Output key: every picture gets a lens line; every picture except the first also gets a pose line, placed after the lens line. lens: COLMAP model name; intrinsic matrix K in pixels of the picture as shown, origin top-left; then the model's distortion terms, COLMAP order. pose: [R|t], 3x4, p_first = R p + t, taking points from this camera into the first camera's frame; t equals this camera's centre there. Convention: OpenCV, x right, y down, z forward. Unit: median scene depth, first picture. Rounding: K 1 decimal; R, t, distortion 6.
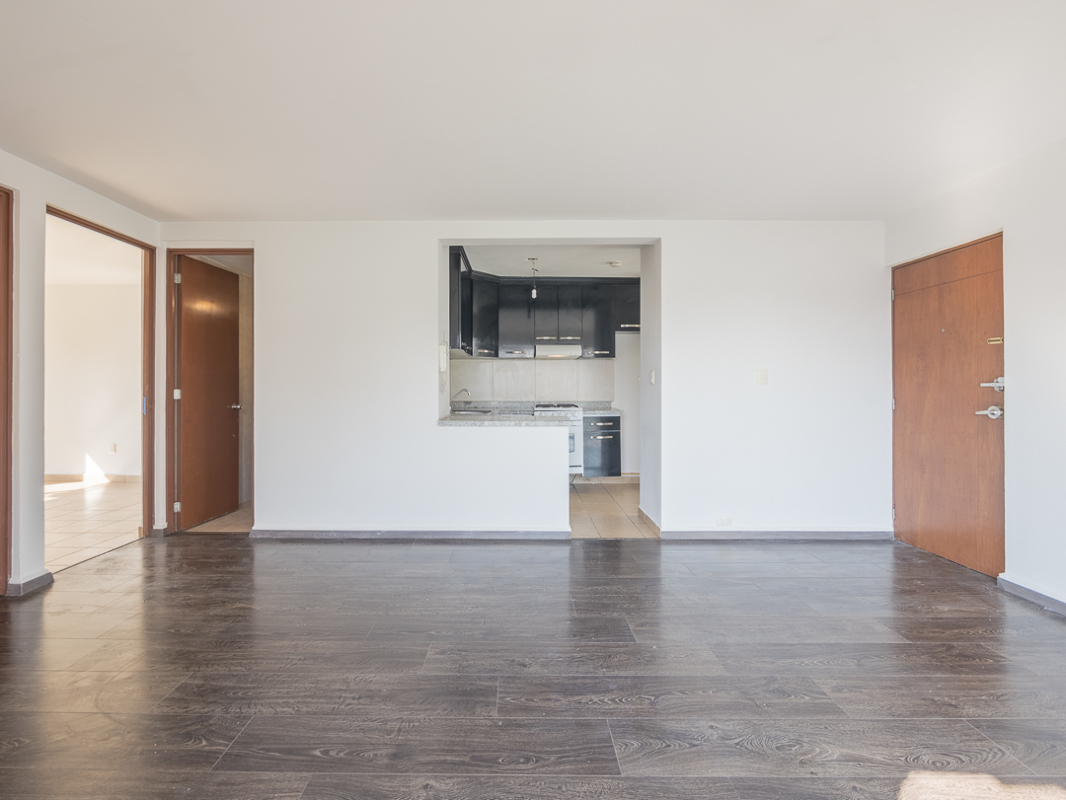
lens RADIAL K [[470.8, 0, 518.4], [0, 470.8, 389.3], [0, 0, 1]] dist [-0.004623, 0.000381]
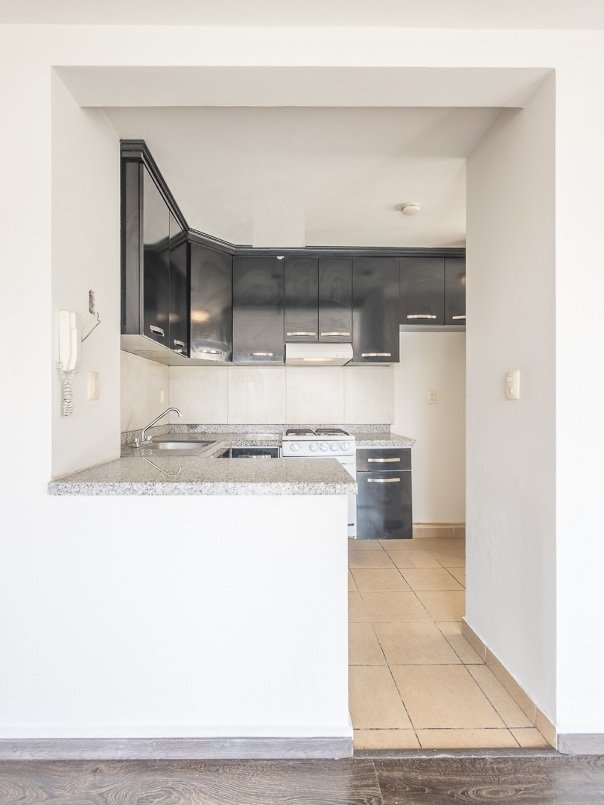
lens RADIAL K [[381.7, 0, 286.9], [0, 381.7, 403.2], [0, 0, 1]] dist [0.004505, 0.000490]
pose [[0.999895, -0.000166, 0.014488, 0.043610], [0.000300, 0.999957, -0.009255, -0.002389], [-0.014486, 0.009259, 0.999852, 0.630884]]
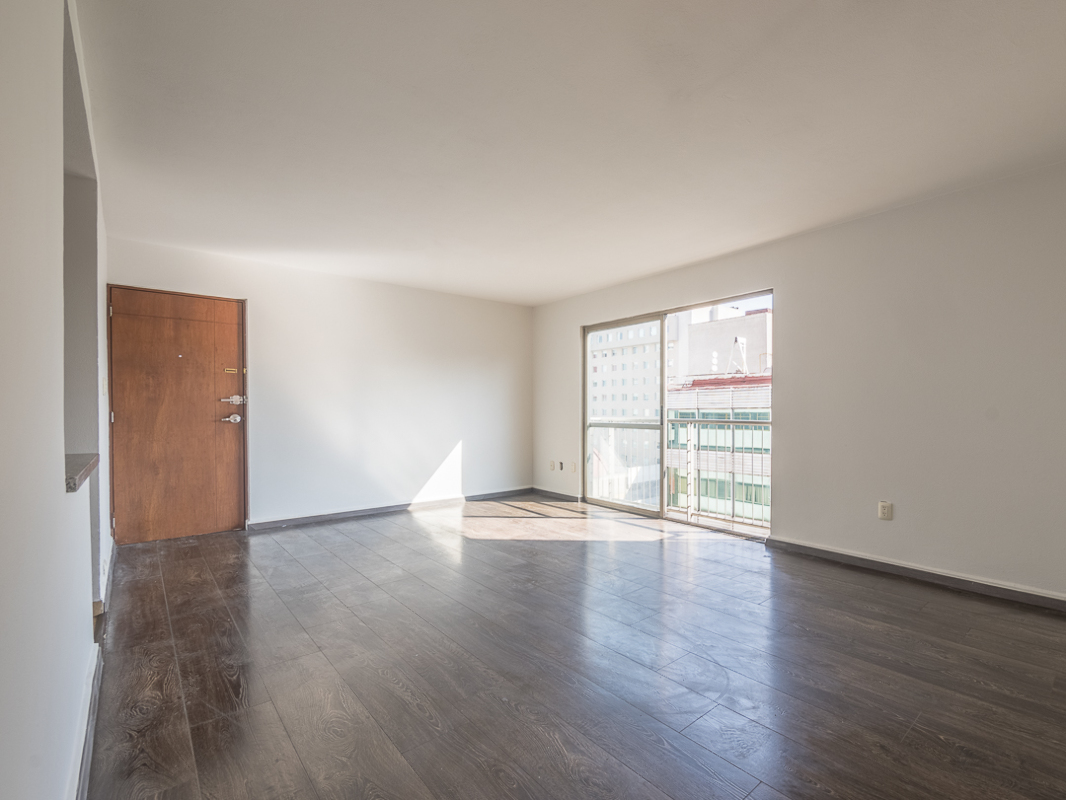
lens RADIAL K [[499.5, 0, 606.2], [0, 499.5, 417.3], [0, 0, 1]] dist [-0.001305, 0.000017]
pose [[-0.691995, -0.011493, 0.721811, -0.727404], [0.002908, 0.999821, 0.018708, 0.014007], [-0.721897, 0.015045, -0.691837, 0.947393]]
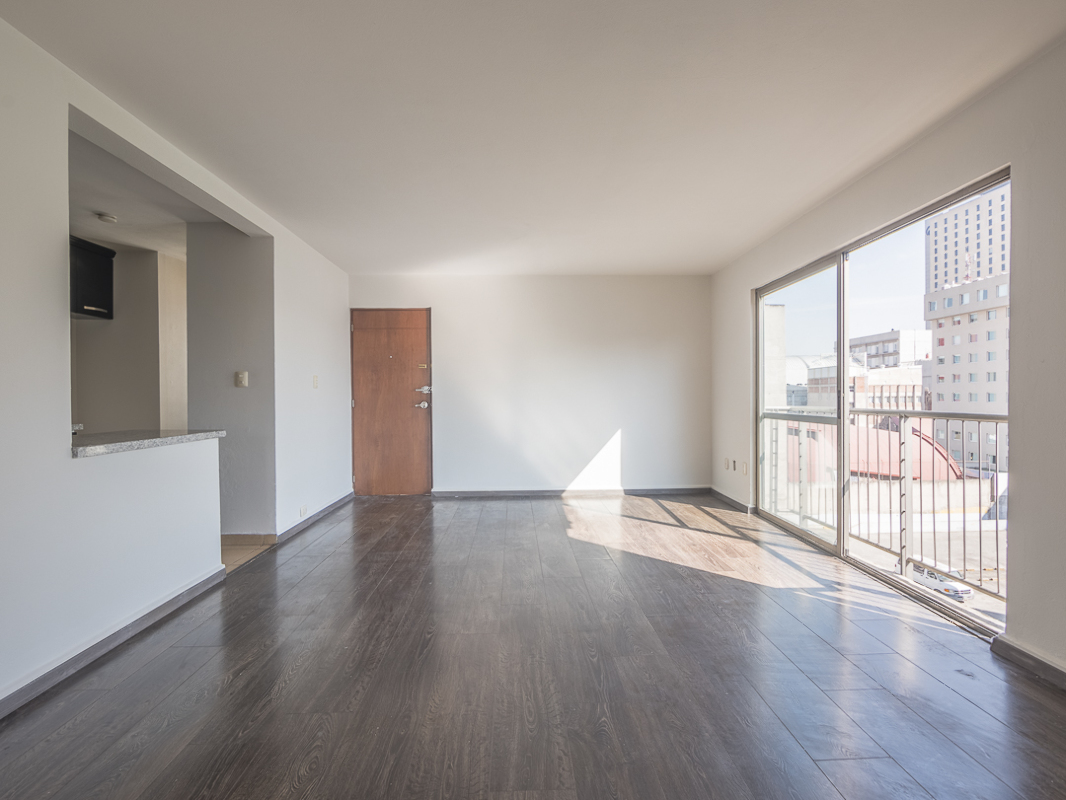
lens RADIAL K [[496.6, 0, 533.0], [0, 496.6, 400.0], [0, 0, 1]] dist [-0.003686, -0.000188]
pose [[-0.045647, -0.007144, 0.998932, -0.734888], [0.010412, 0.999917, 0.007627, 0.014625], [-0.998903, 0.010749, -0.045569, 0.500764]]
